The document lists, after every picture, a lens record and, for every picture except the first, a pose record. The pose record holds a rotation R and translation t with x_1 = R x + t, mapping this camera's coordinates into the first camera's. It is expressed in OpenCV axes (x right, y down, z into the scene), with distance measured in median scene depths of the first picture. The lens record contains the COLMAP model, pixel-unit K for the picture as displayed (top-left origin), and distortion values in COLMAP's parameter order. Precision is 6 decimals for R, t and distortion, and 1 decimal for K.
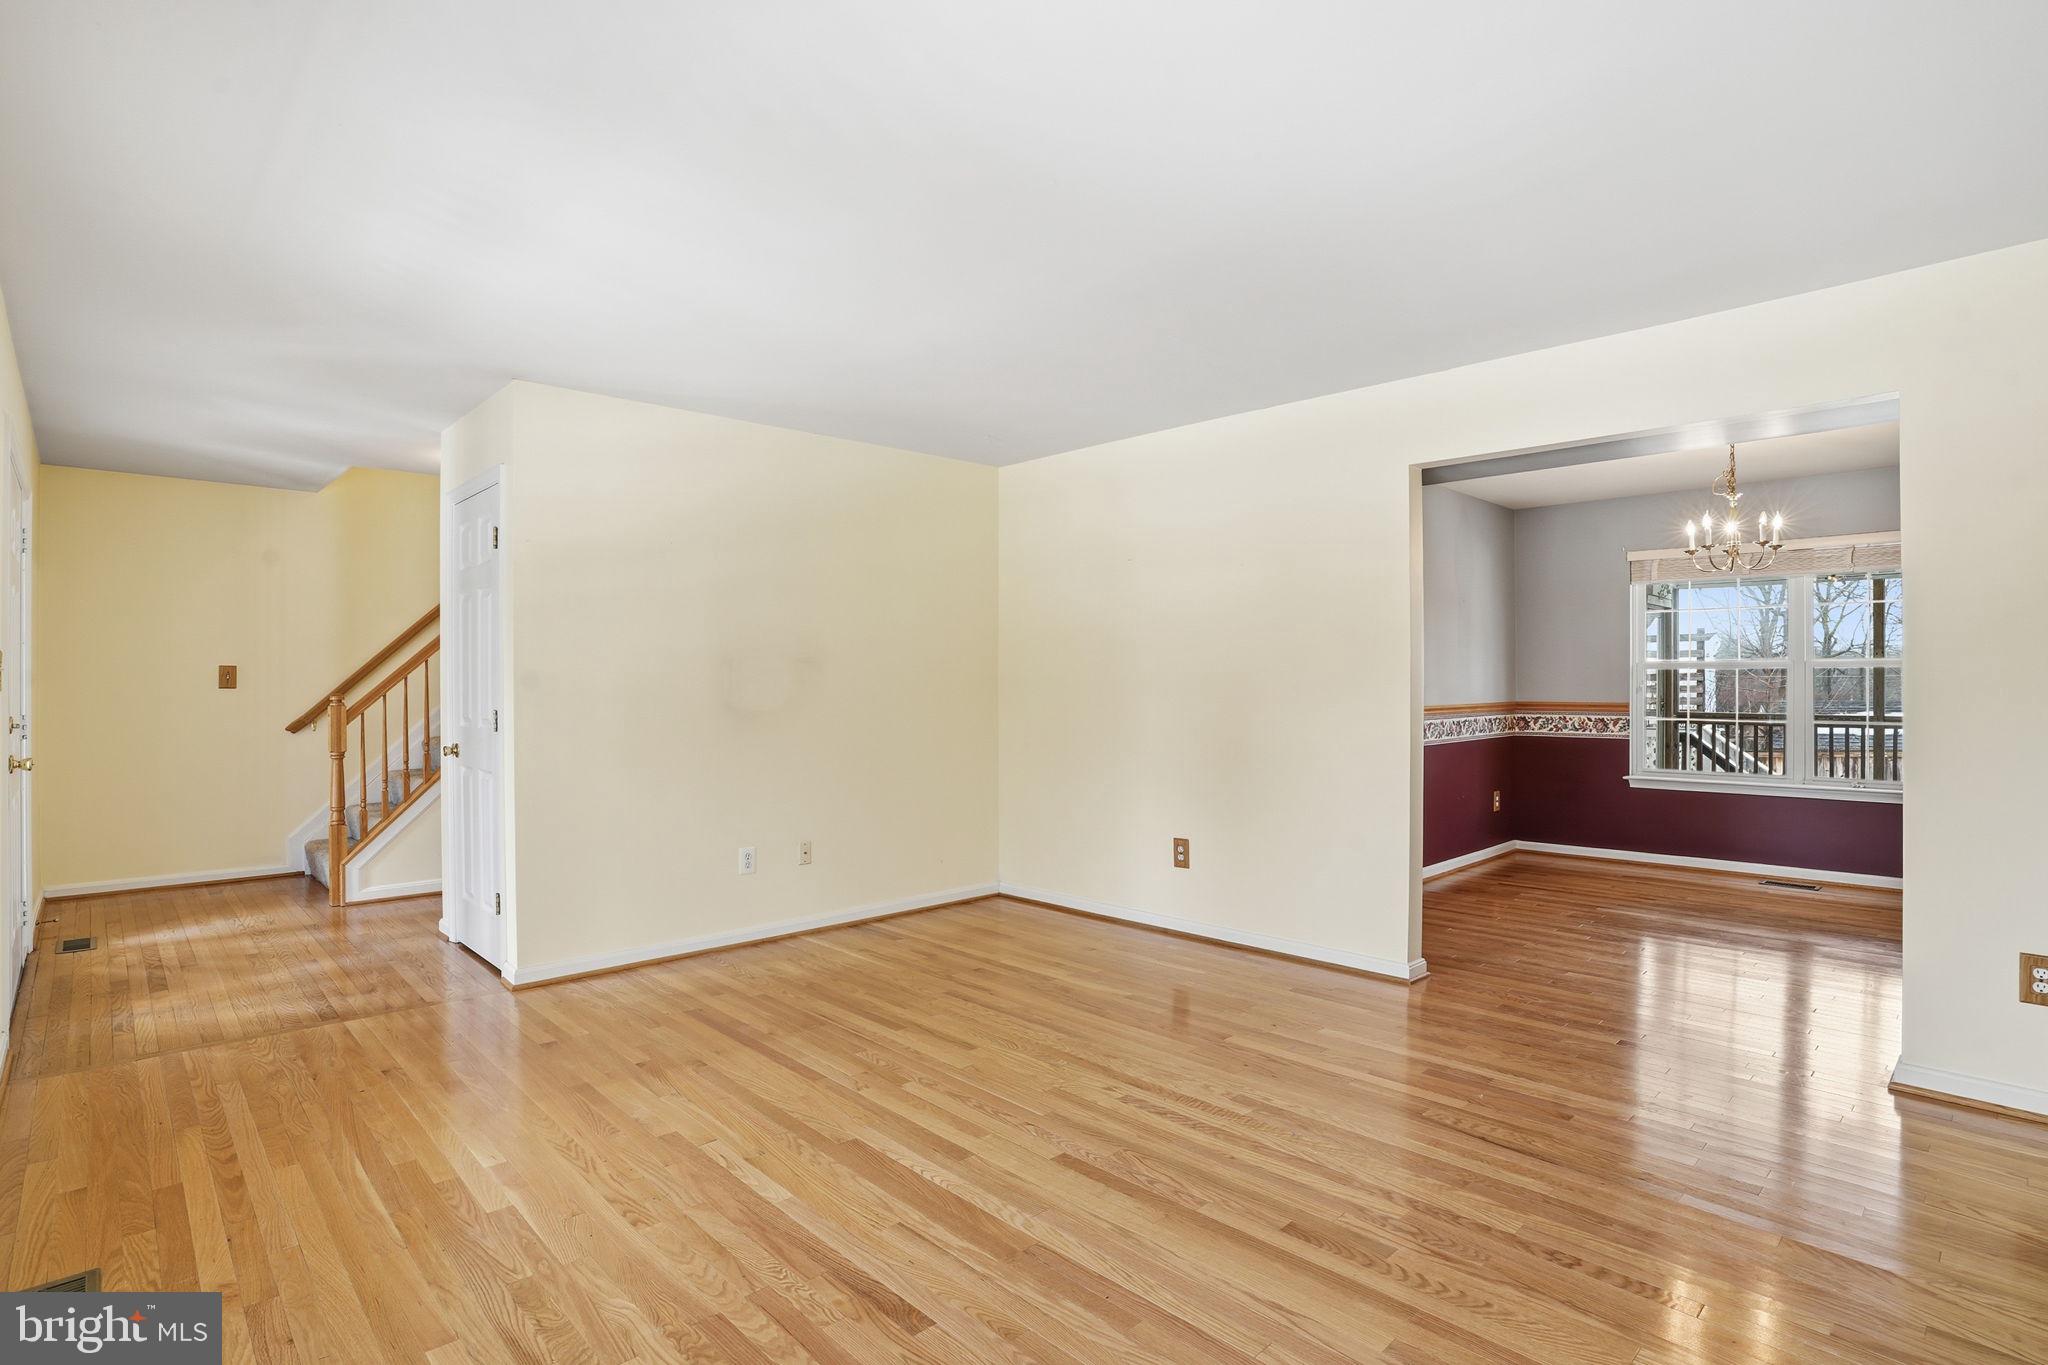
lens RADIAL K [[1021.0, 0, 1022.5], [0, 1021.0, 681.5], [0, 0, 1]] dist [-0.016646, -0.000195]
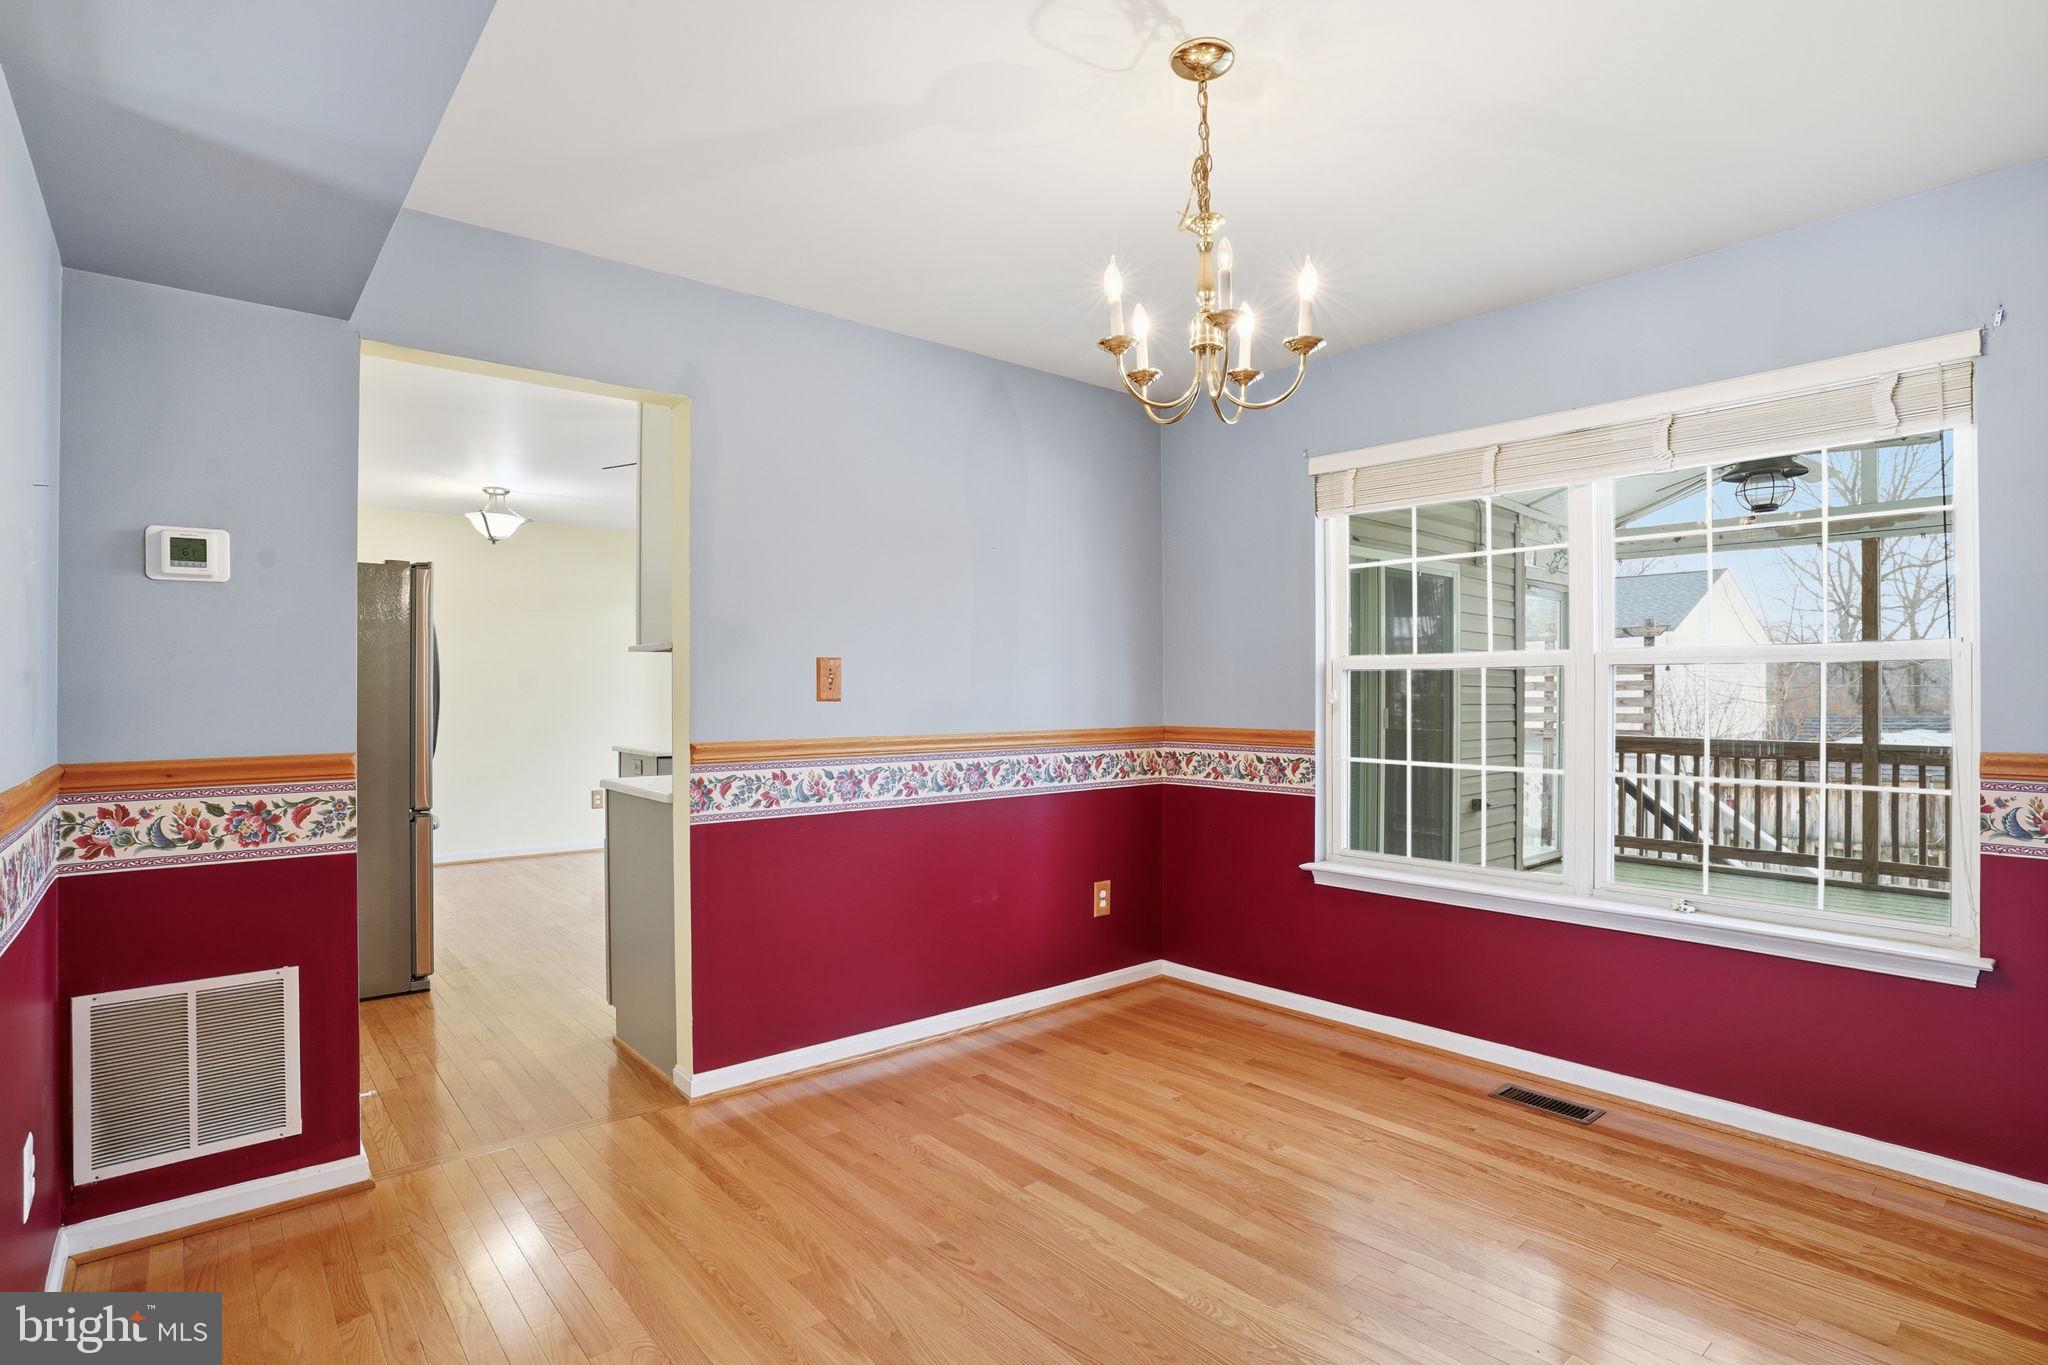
lens RADIAL K [[1021.0, 0, 1023.3], [0, 1021.0, 692.8], [0, 0, 1]] dist [-0.016646, -0.000195]
pose [[0.998081, 0.004027, -0.061783, 0.467873], [-0.003753, 0.999983, 0.004550, -0.001896], [0.061800, -0.004309, 0.998079, 0.429607]]
